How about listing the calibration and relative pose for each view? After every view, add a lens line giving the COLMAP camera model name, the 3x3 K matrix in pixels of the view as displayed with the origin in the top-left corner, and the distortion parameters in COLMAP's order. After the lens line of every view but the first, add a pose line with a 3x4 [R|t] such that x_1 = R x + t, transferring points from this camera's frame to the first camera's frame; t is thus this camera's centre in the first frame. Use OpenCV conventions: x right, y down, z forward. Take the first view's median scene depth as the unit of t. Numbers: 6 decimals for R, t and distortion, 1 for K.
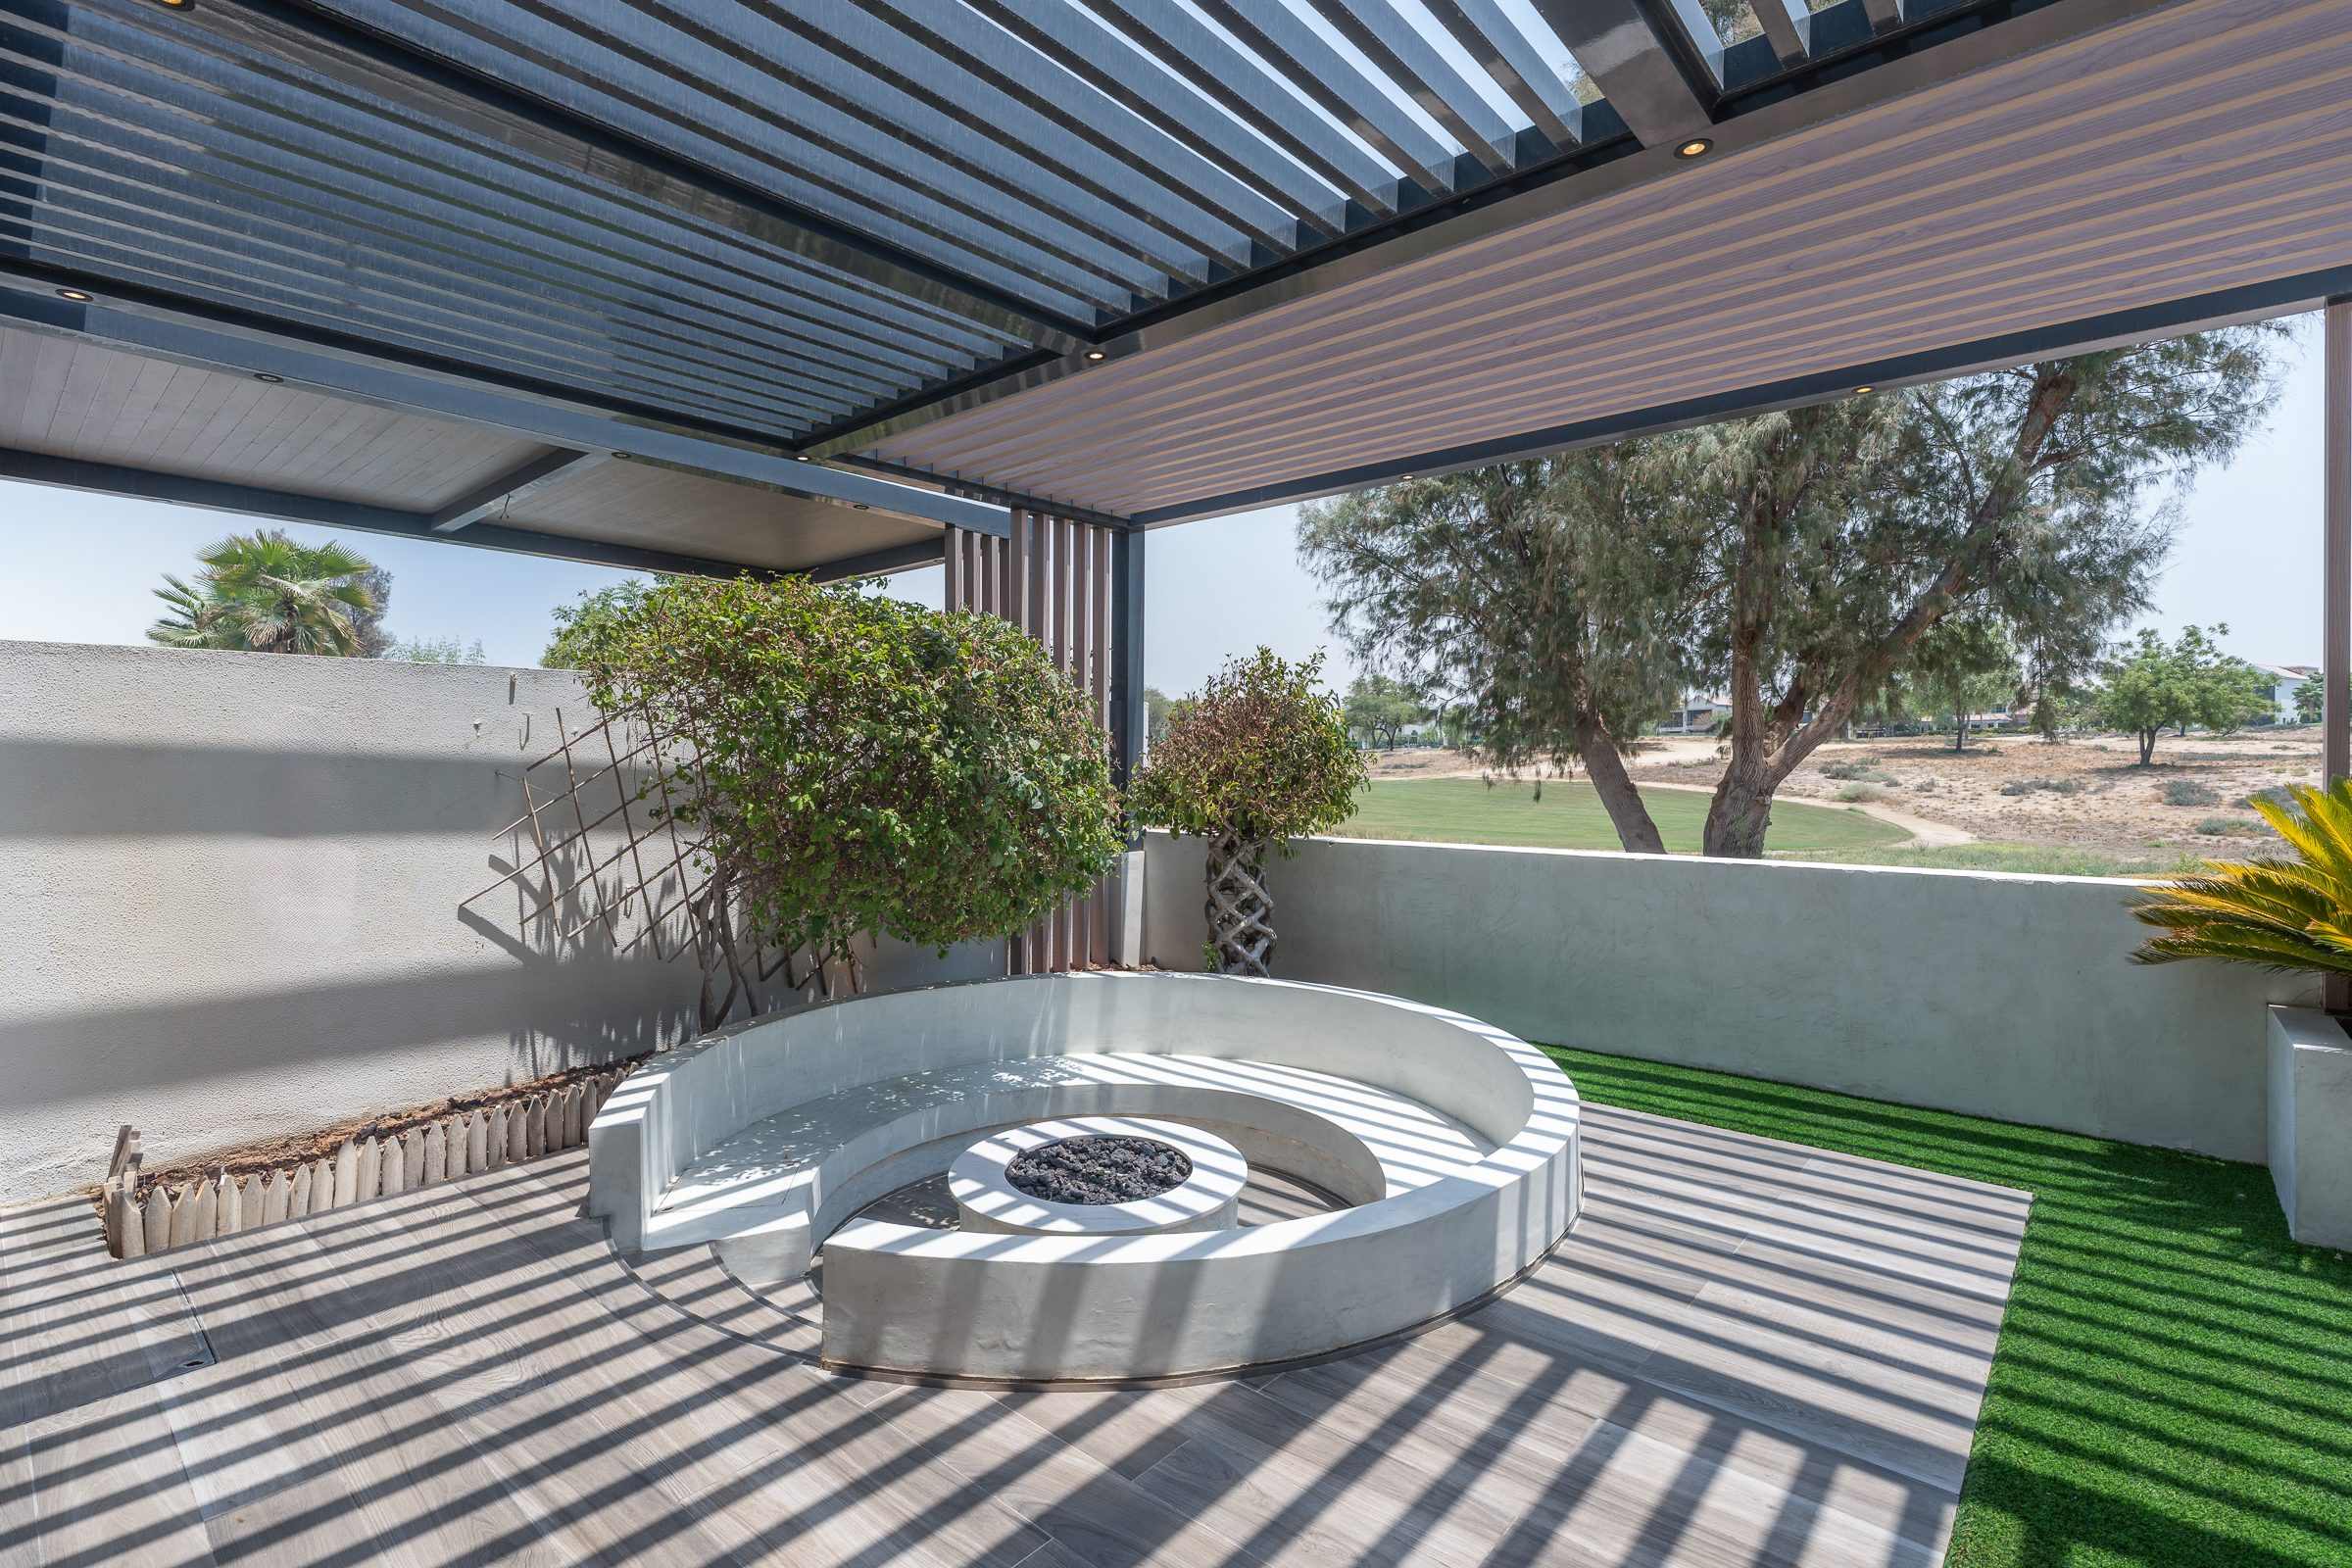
lens RADIAL K [[1097.6, 0, 1184.8], [0, 1097.6, 799.7], [0, 0, 1]] dist [0.004285, 0.000345]
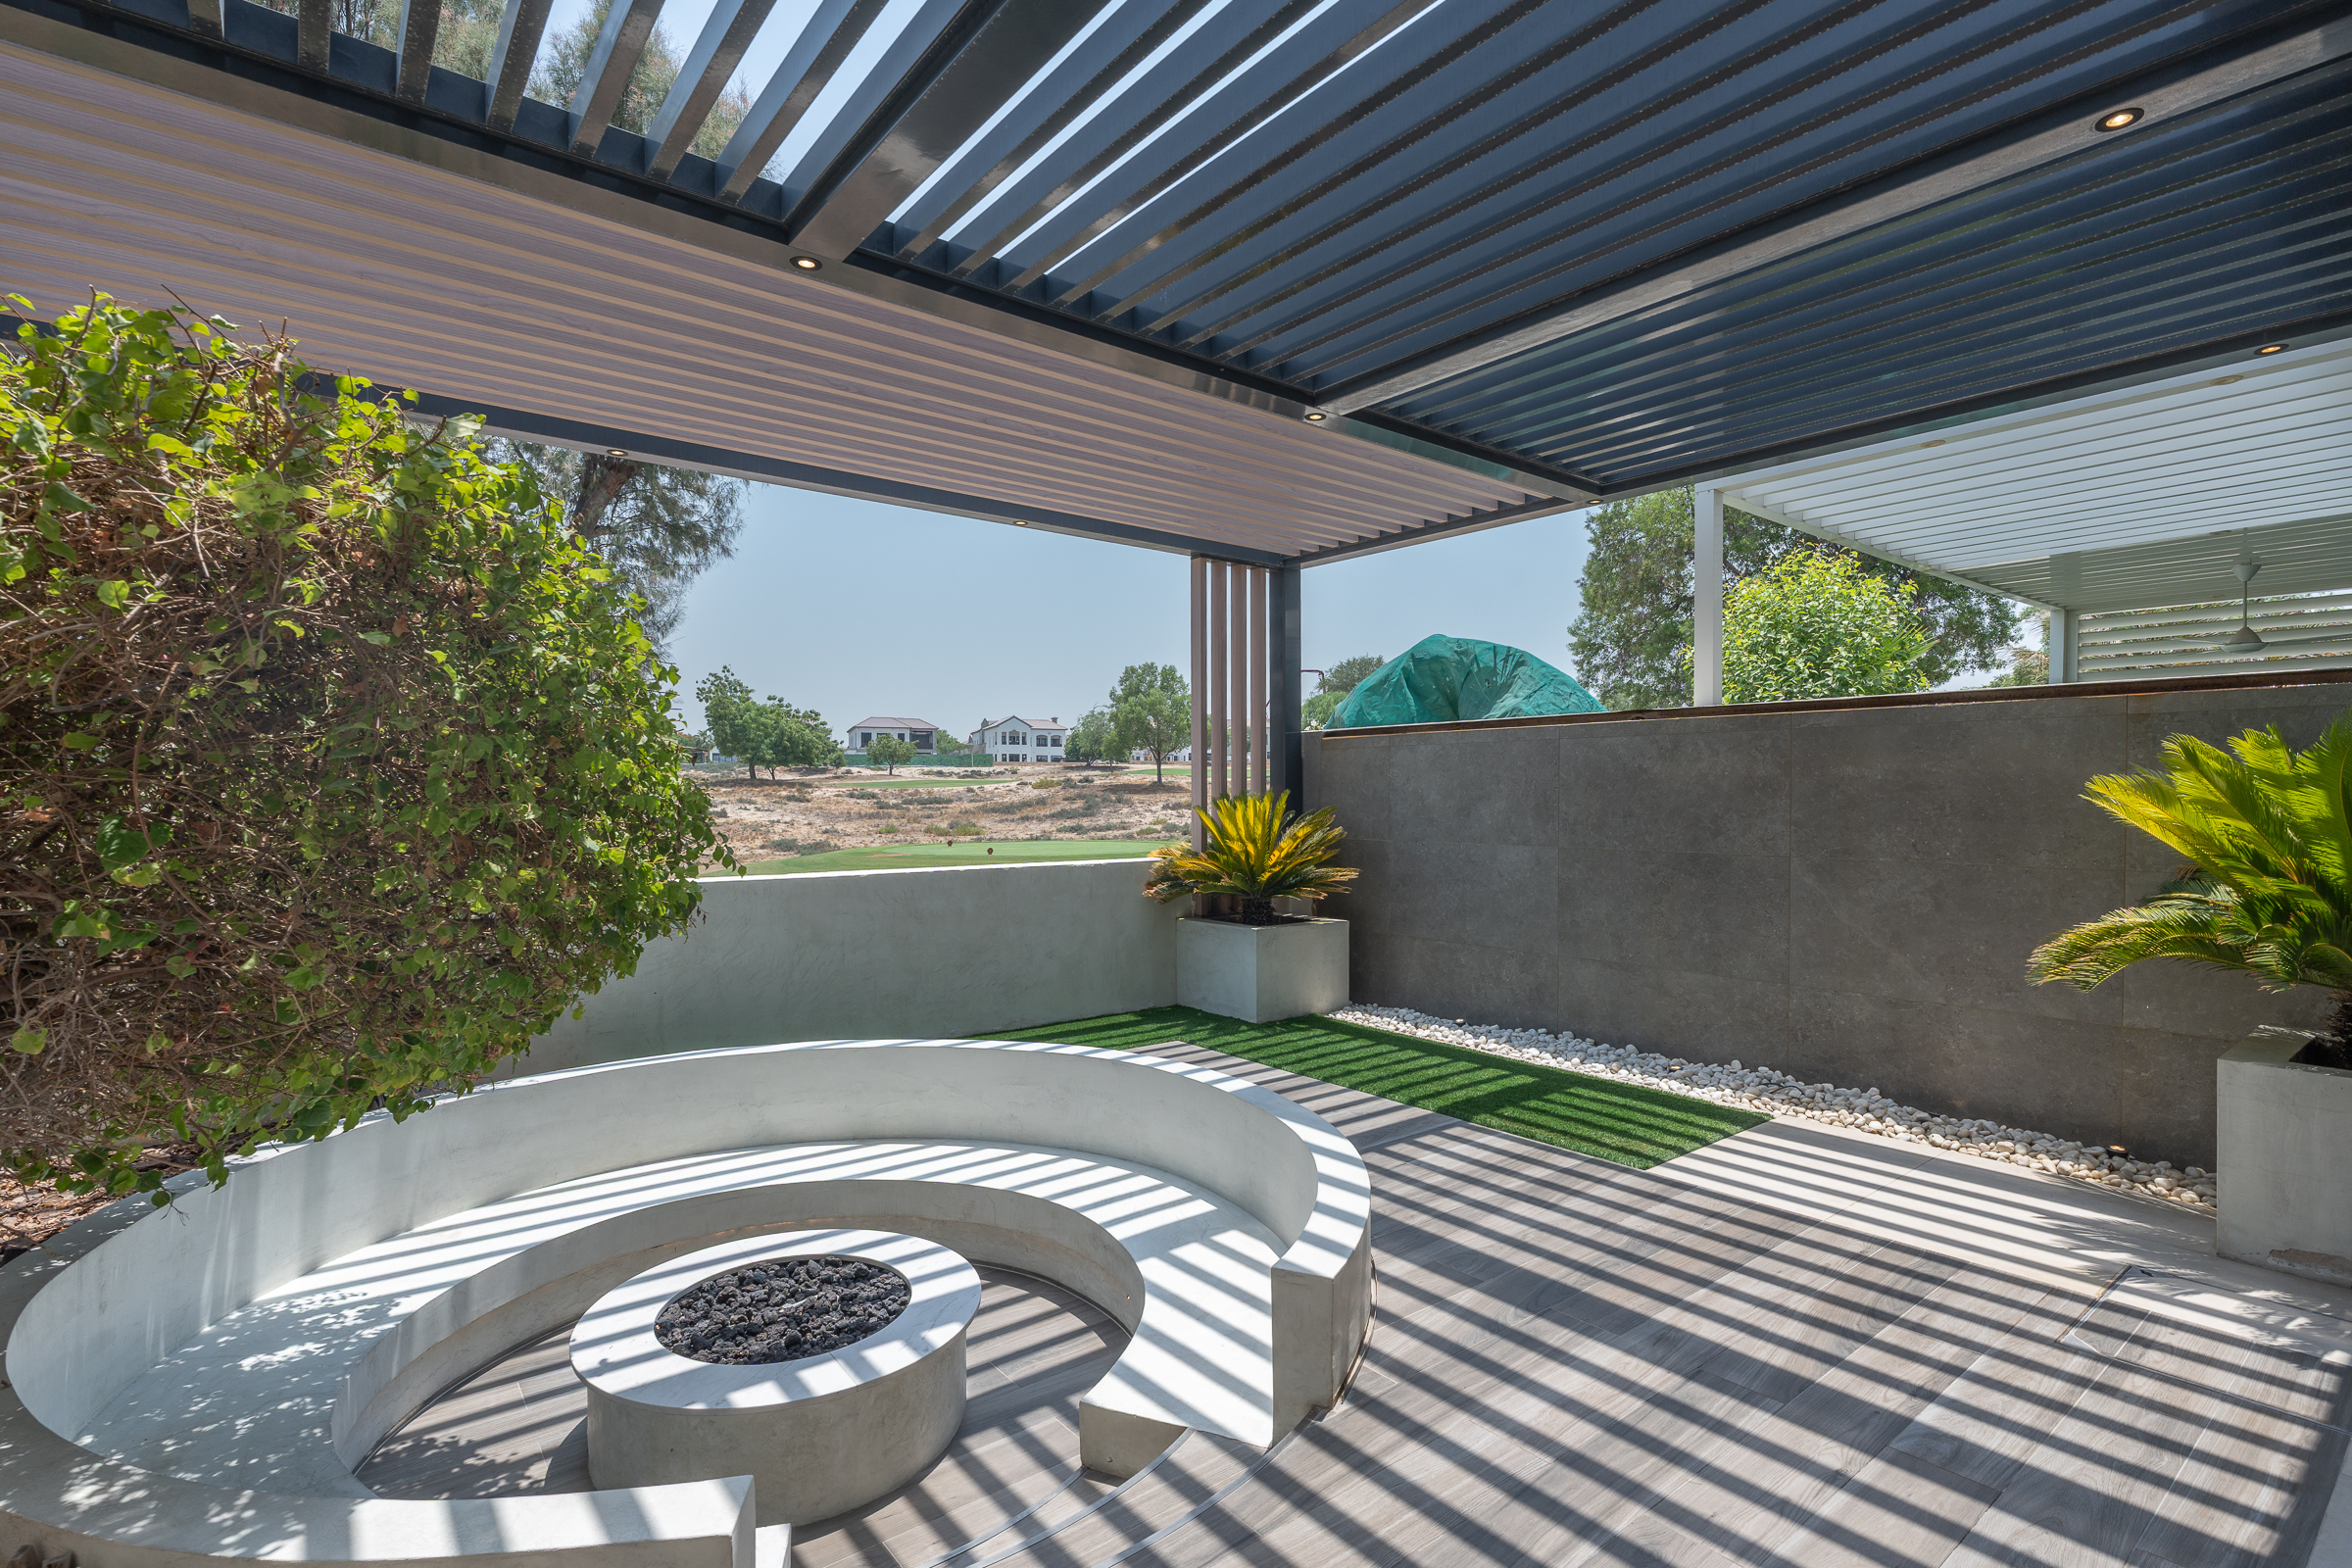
lens RADIAL K [[1097.6, 0, 1181.6], [0, 1097.6, 787.8], [0, 0, 1]] dist [0.004285, 0.000345]
pose [[0.179288, 0.010543, 0.983740, -0.836466], [0.031036, 0.999384, -0.016367, -0.011648], [-0.983307, 0.033466, 0.178850, 0.597092]]
